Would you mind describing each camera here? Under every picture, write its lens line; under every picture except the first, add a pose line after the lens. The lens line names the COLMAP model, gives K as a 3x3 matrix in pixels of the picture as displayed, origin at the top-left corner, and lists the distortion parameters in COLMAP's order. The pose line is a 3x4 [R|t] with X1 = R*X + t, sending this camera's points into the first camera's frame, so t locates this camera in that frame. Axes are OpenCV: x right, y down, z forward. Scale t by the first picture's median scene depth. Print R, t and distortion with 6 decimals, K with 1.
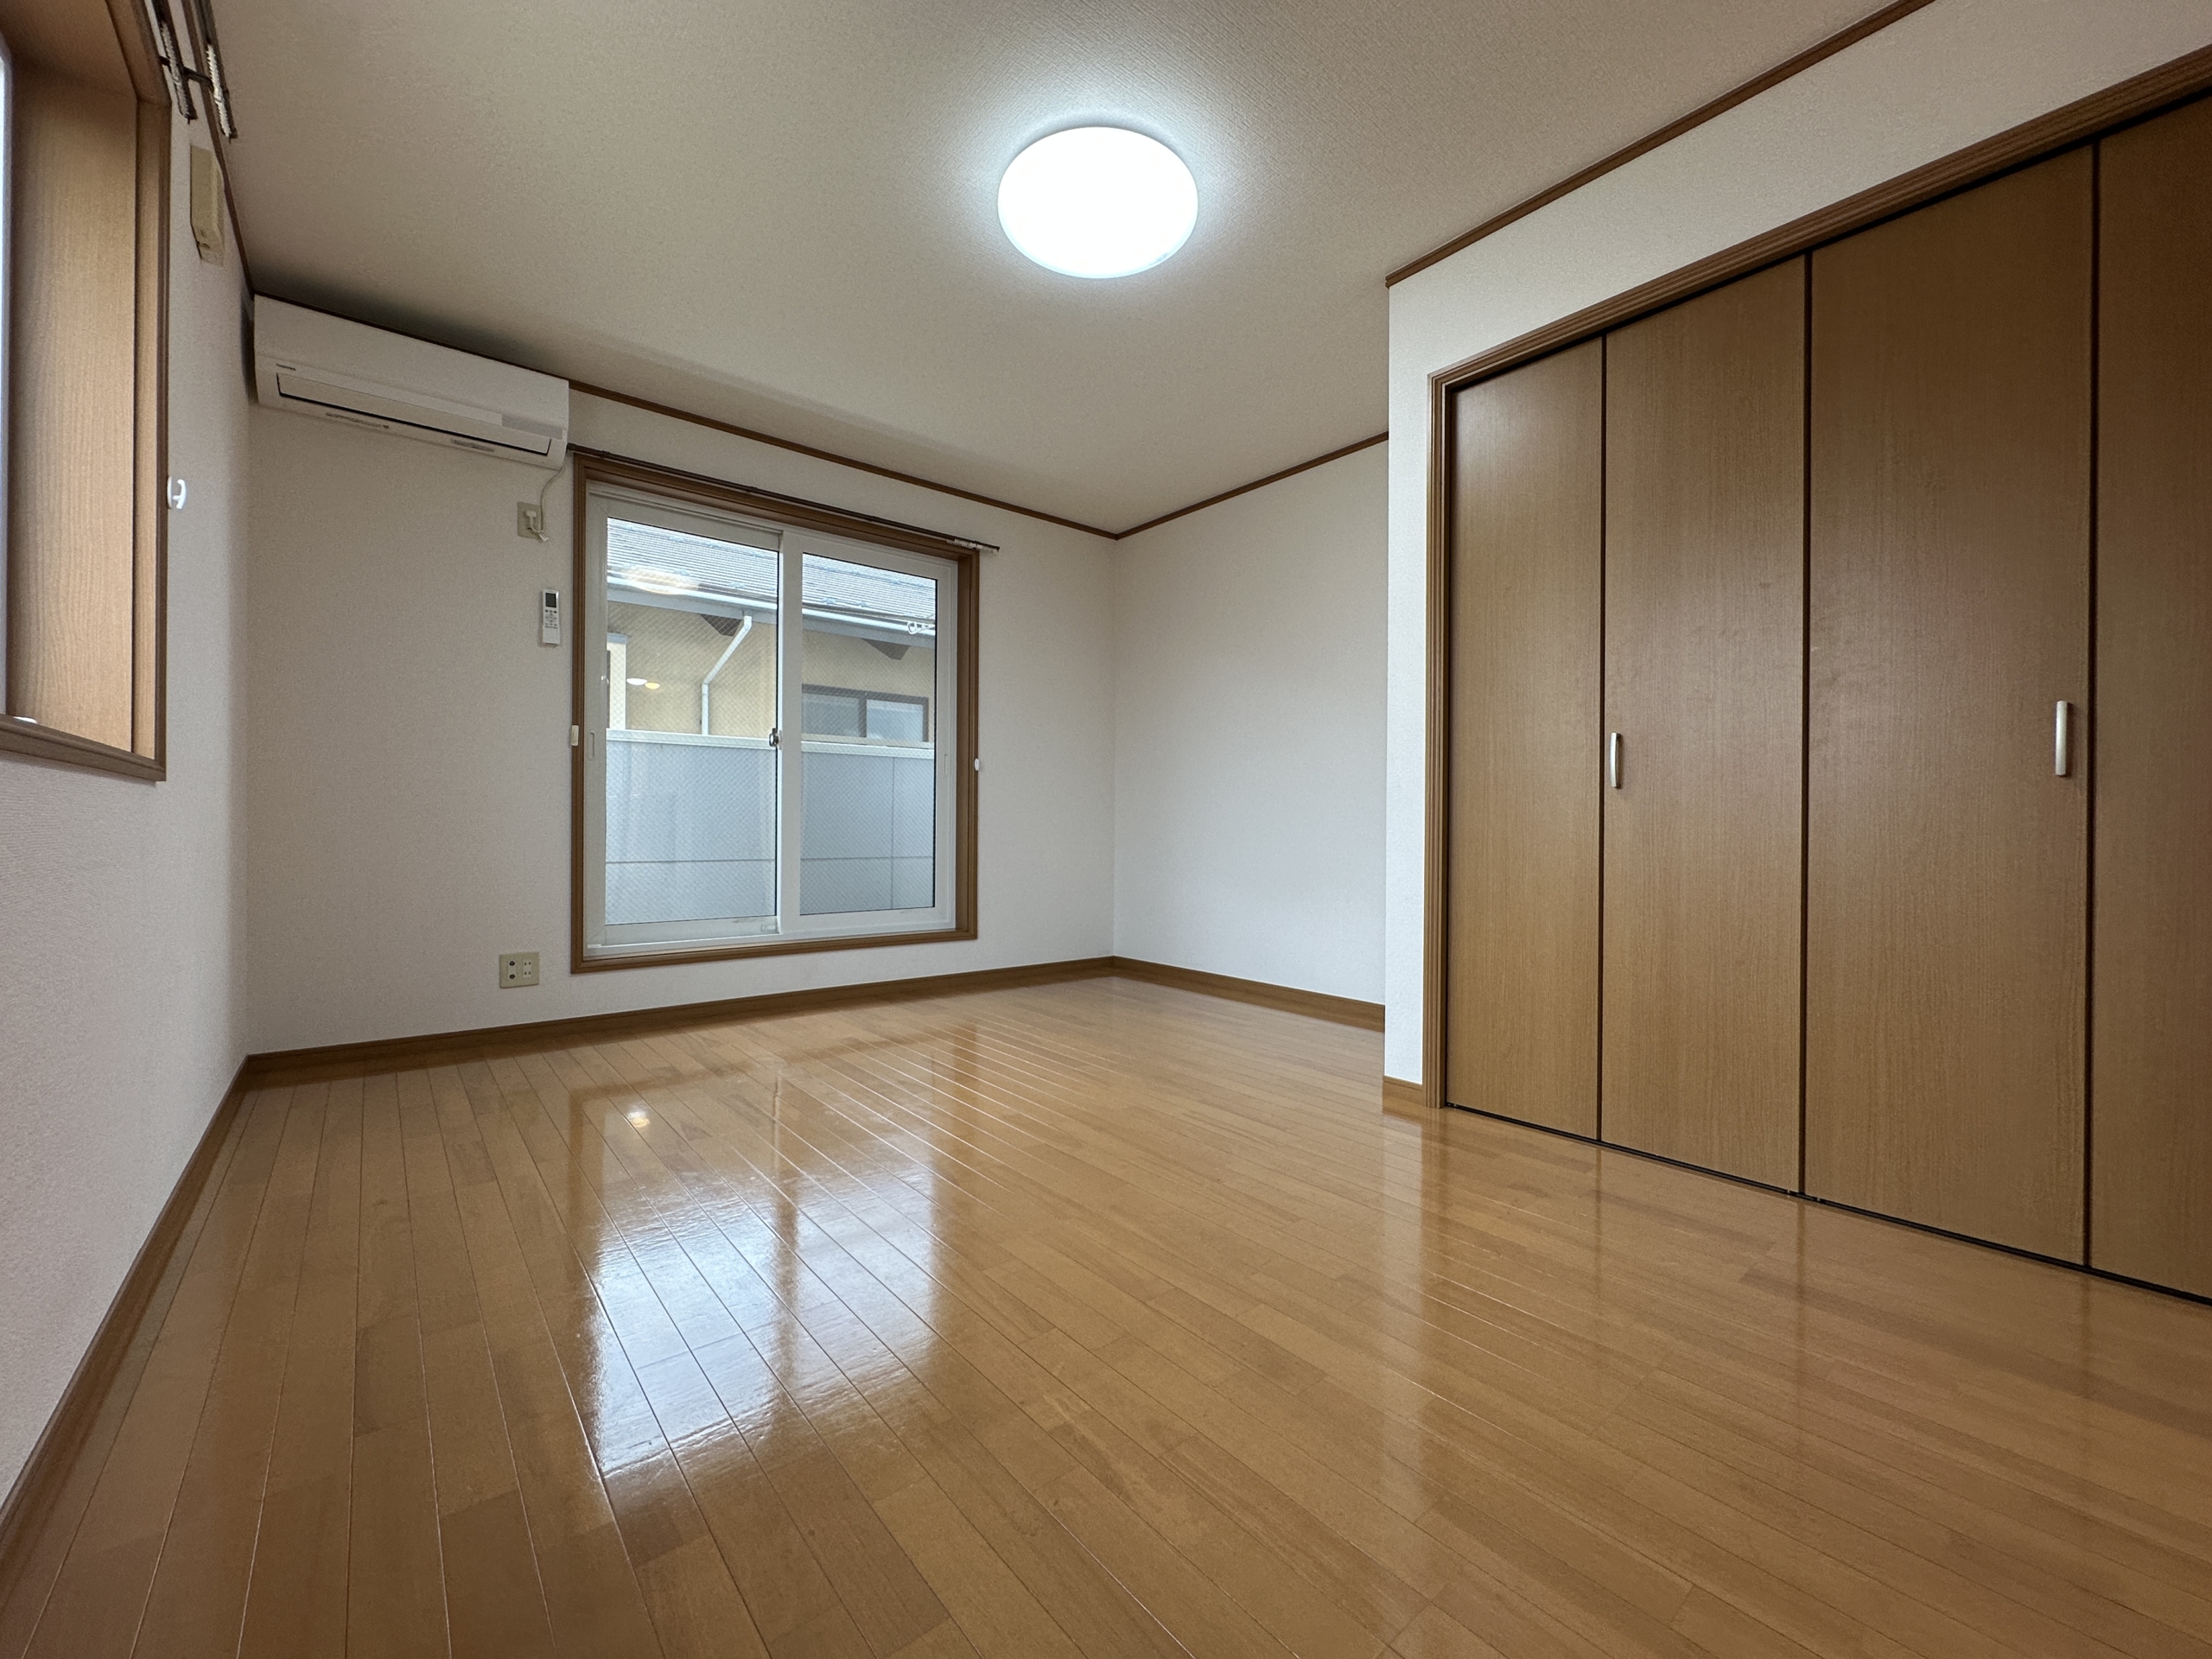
lens RADIAL K [[884.3, 0, 1102.1], [0, 884.3, 827.0], [0, 0, 1]] dist [-0.000574, 0.000572]
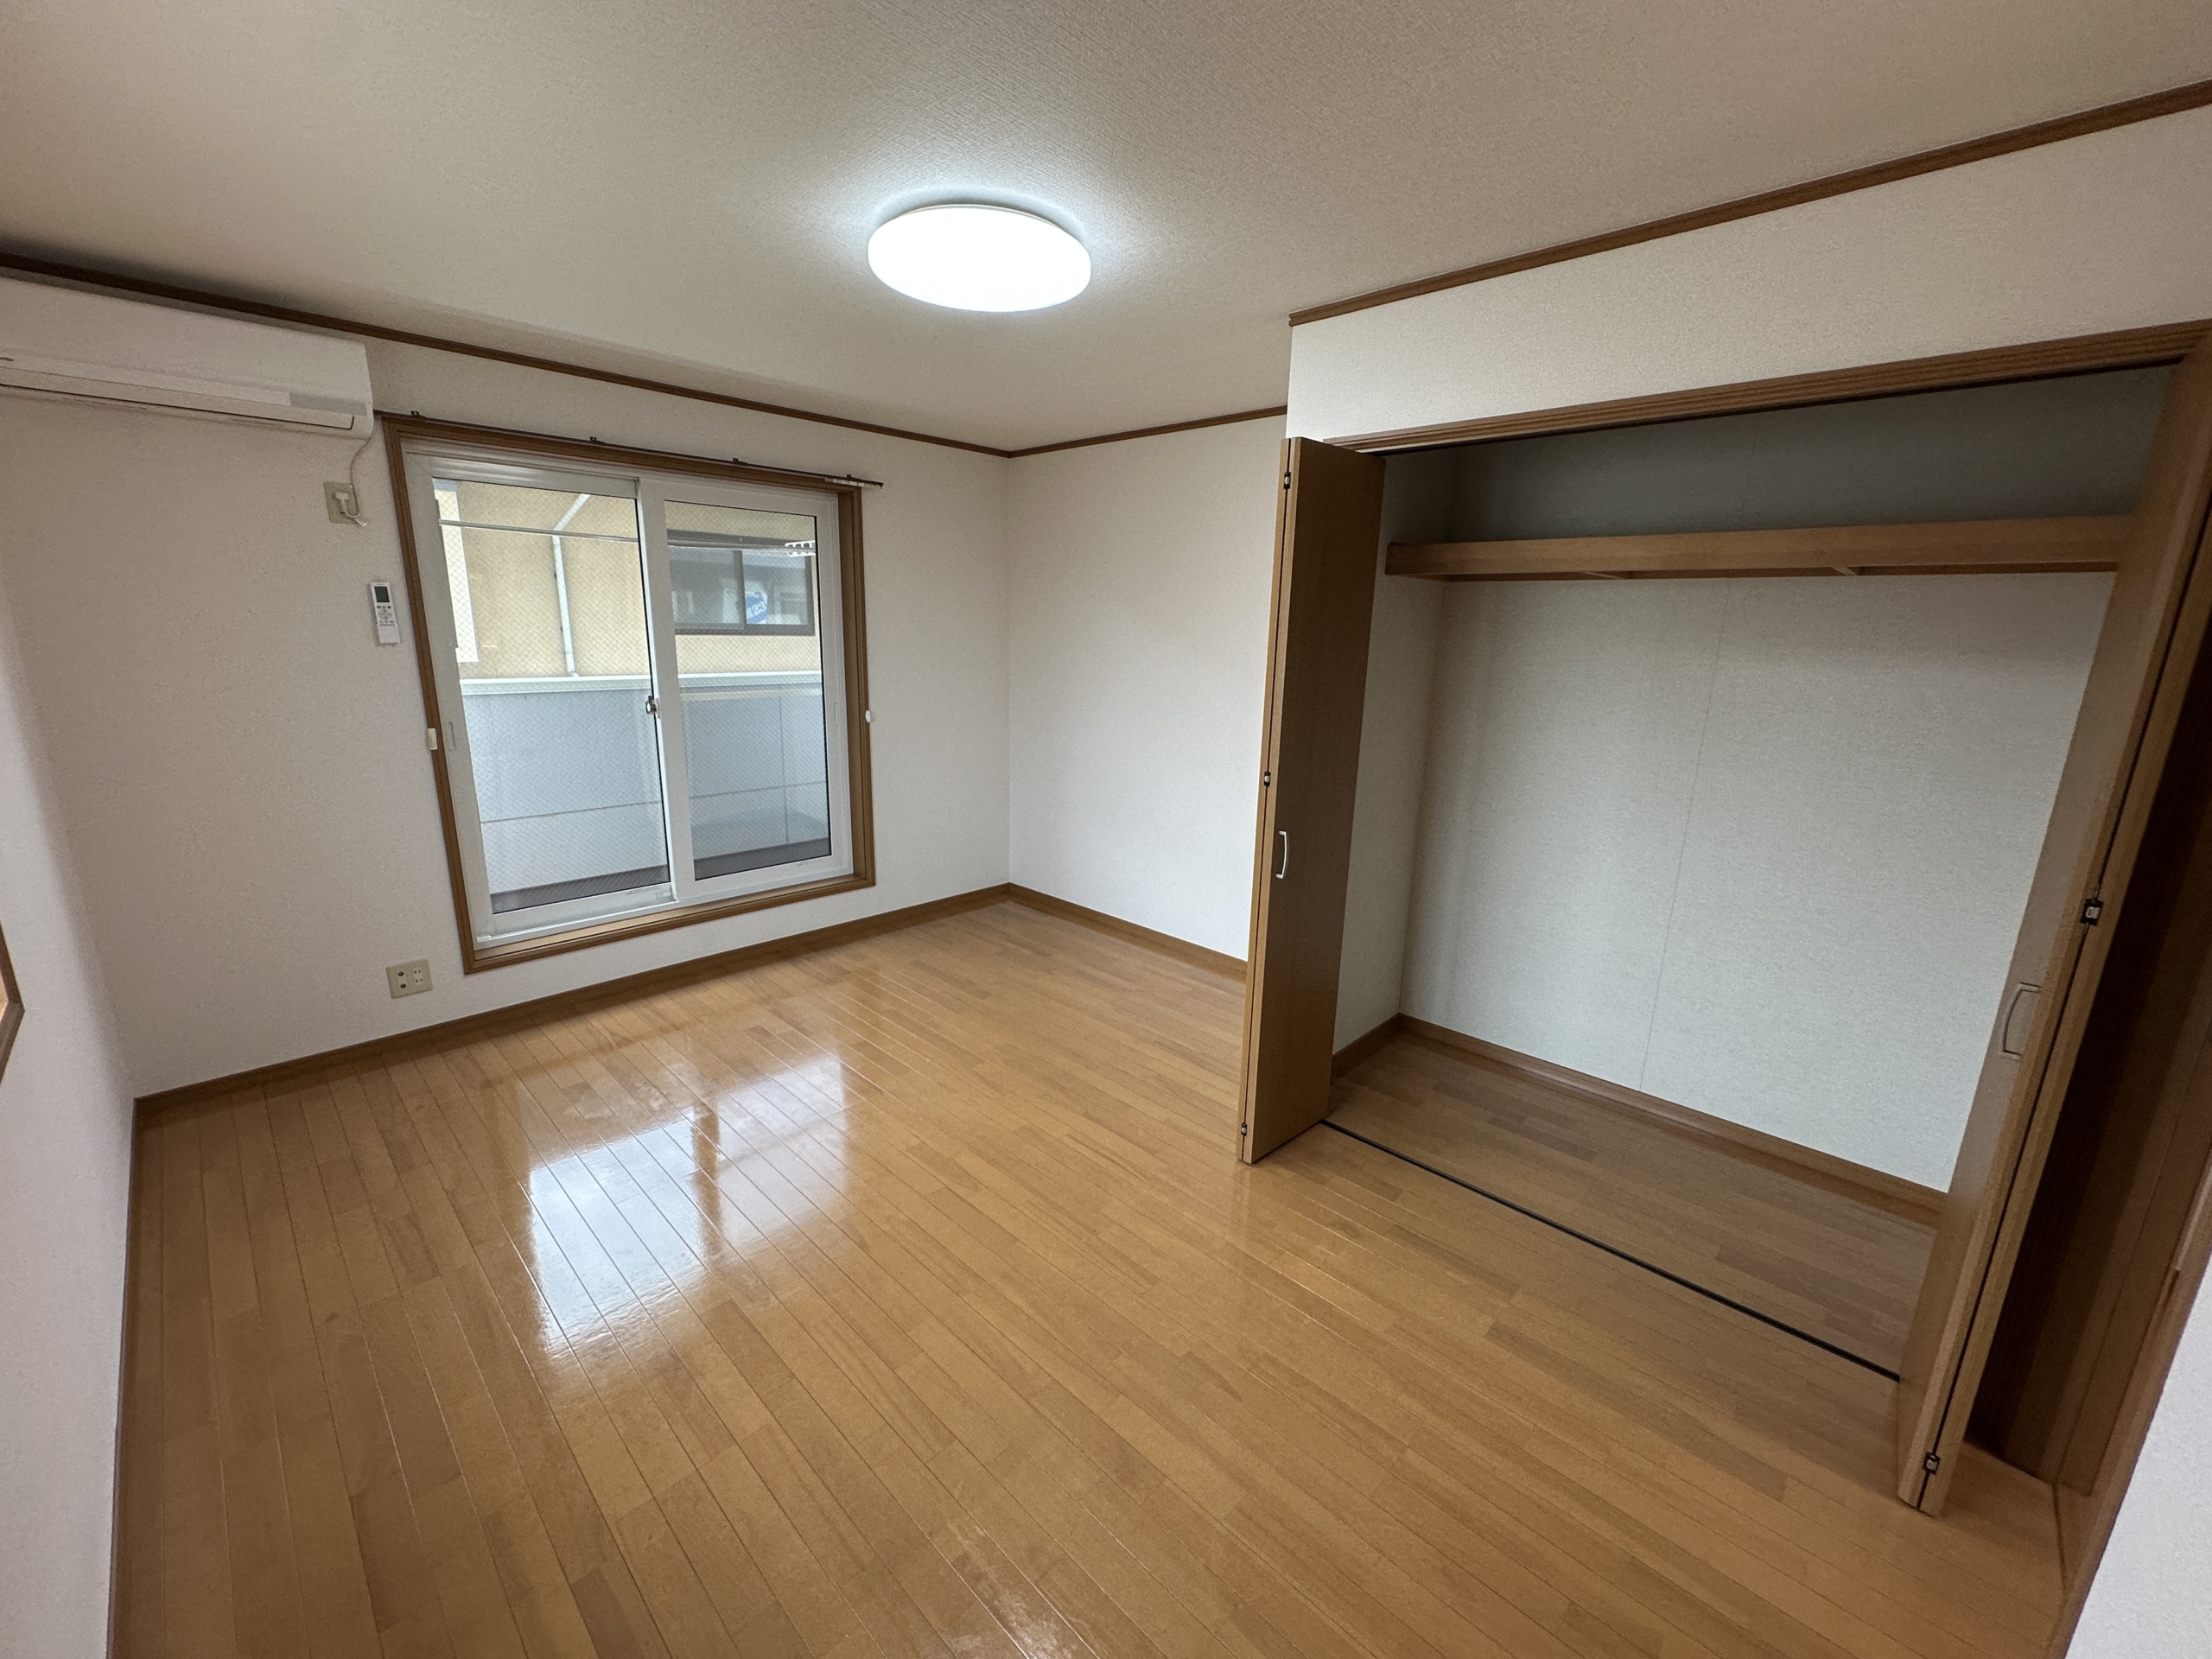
lens RADIAL K [[883.7, 0, 1102.3], [0, 883.7, 825.7], [0, 0, 1]] dist [-0.002066, 0.000269]
pose [[0.993607, -0.008192, 0.112597, 0.008222], [-0.017558, 0.974015, 0.225800, -0.243308], [-0.111521, -0.226334, 0.967645, -0.014299]]
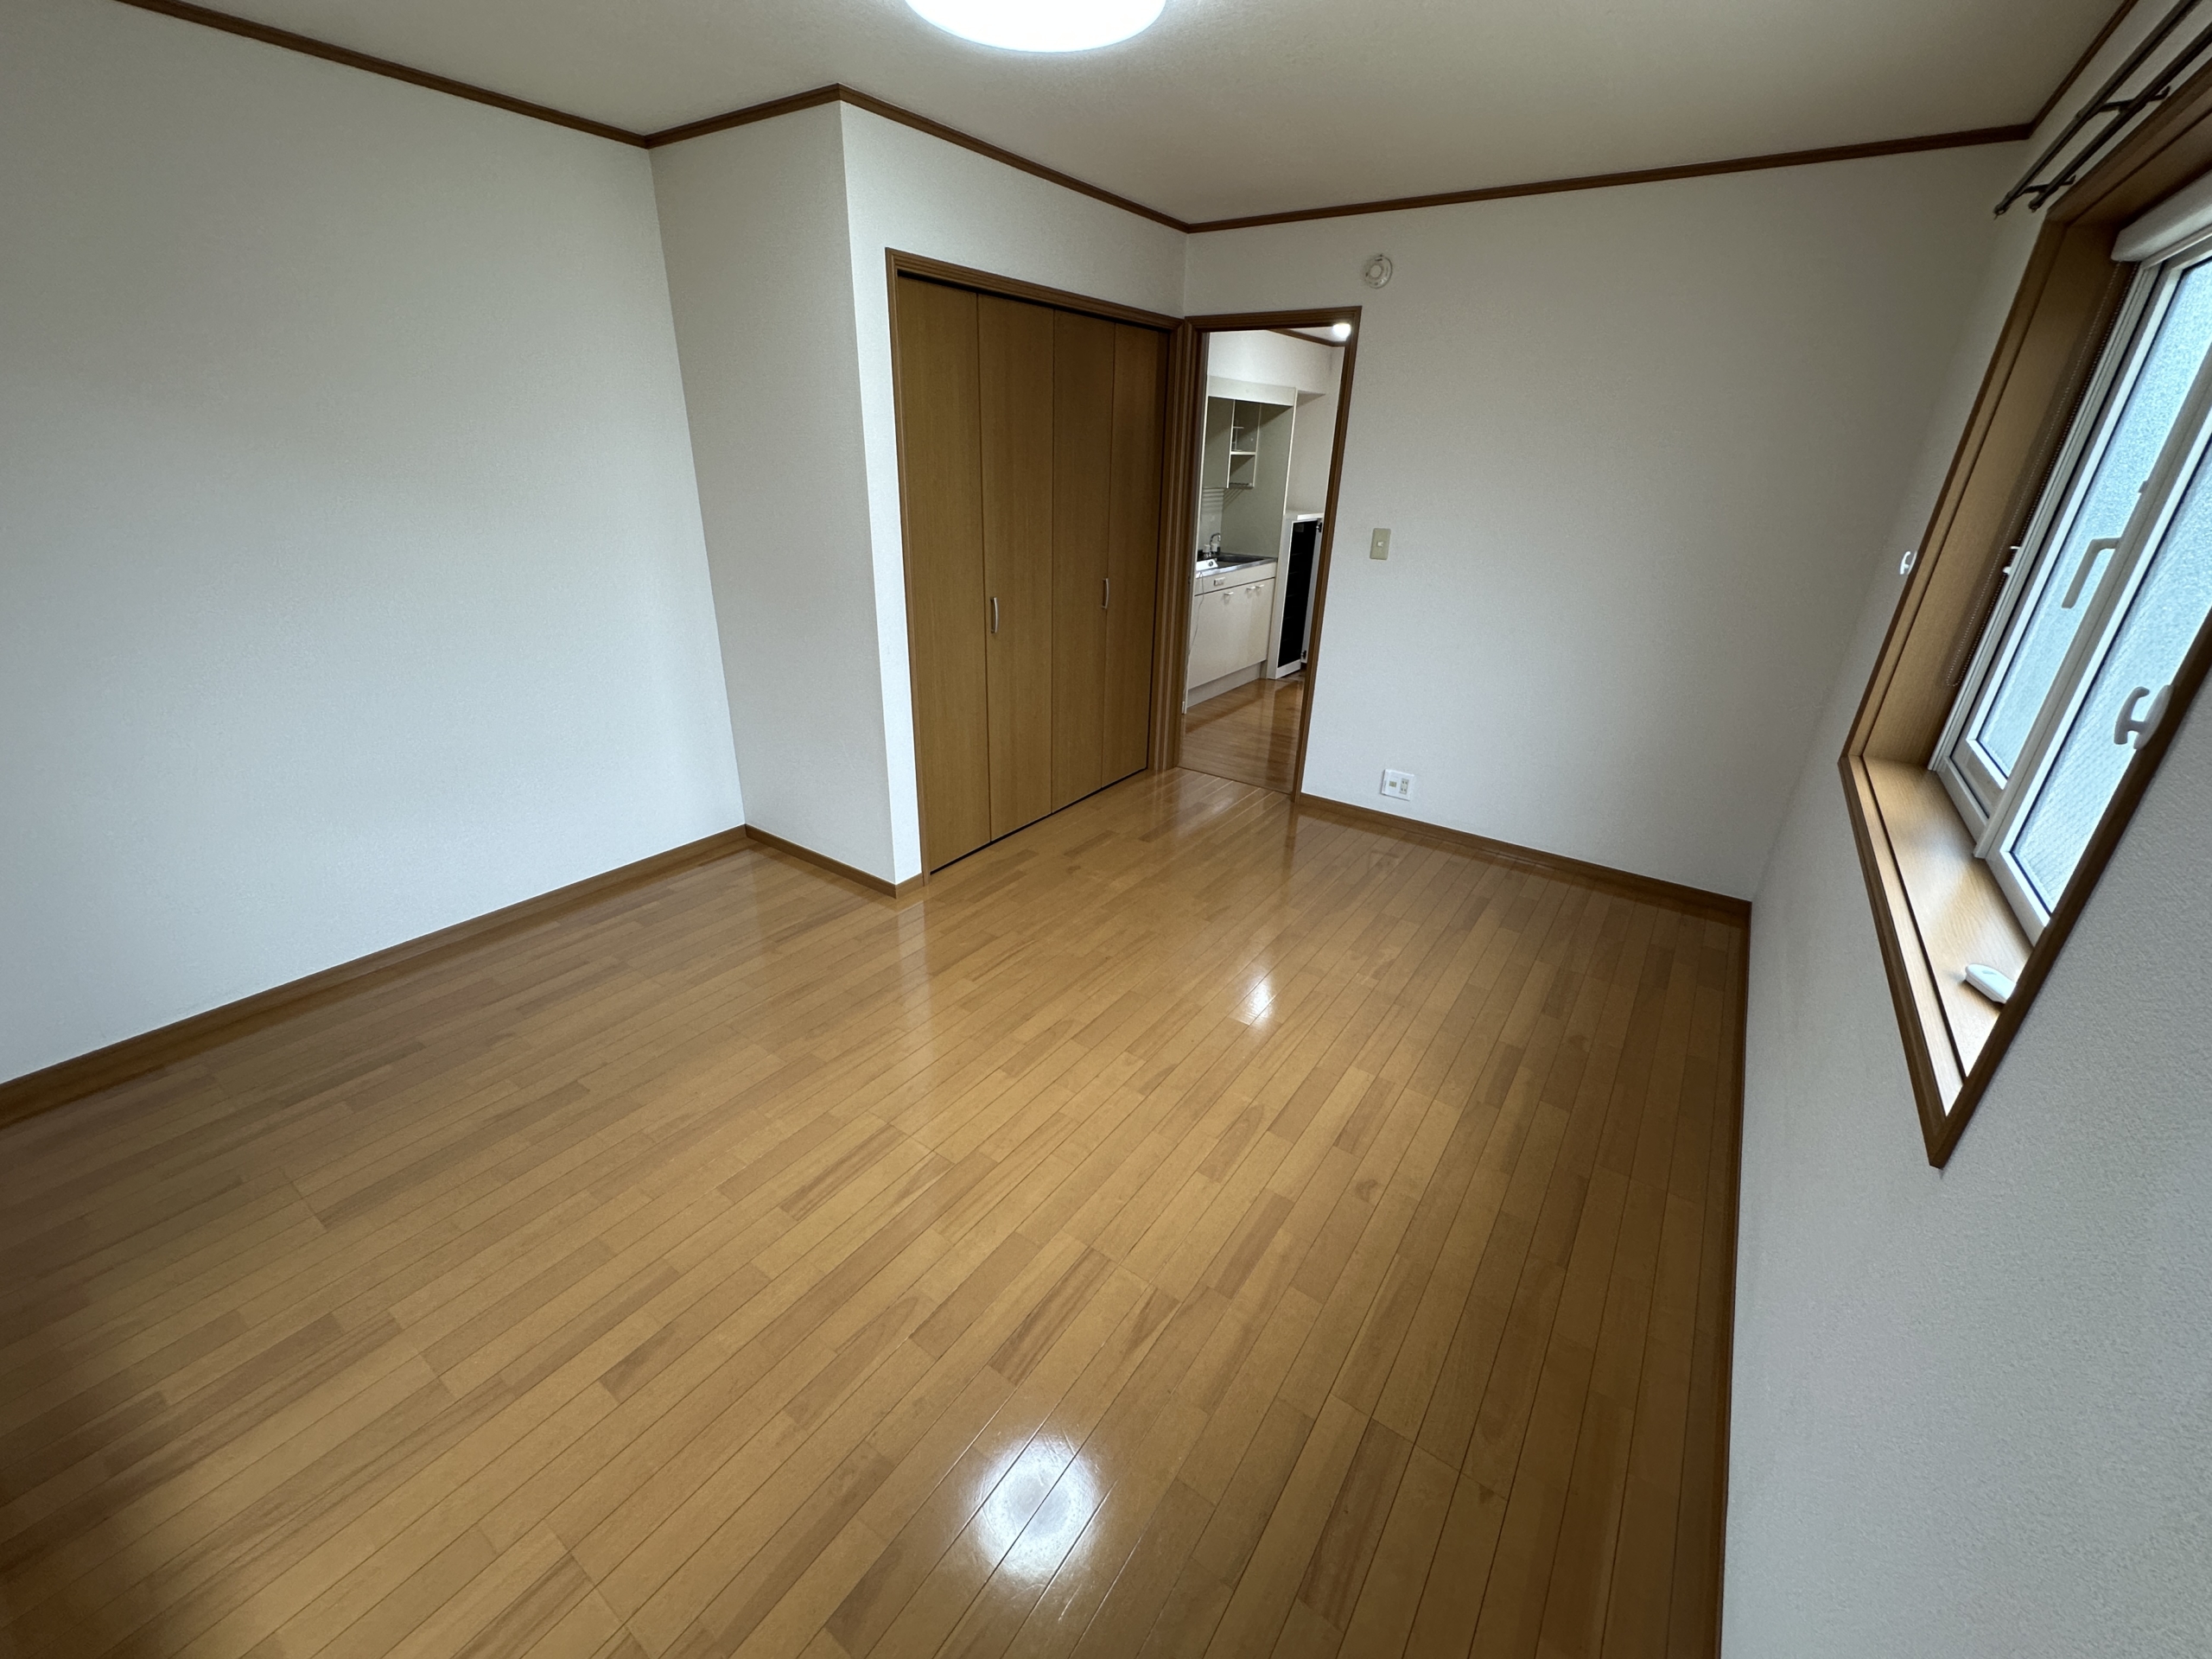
lens RADIAL K [[884.3, 0, 1102.1], [0, 884.3, 827.0], [0, 0, 1]] dist [-0.000574, 0.000572]
pose [[-0.263986, -0.397824, 0.878662, -0.668208], [-0.028930, 0.913834, 0.405056, -0.249513], [-0.964092, 0.081509, -0.252749, 0.838268]]
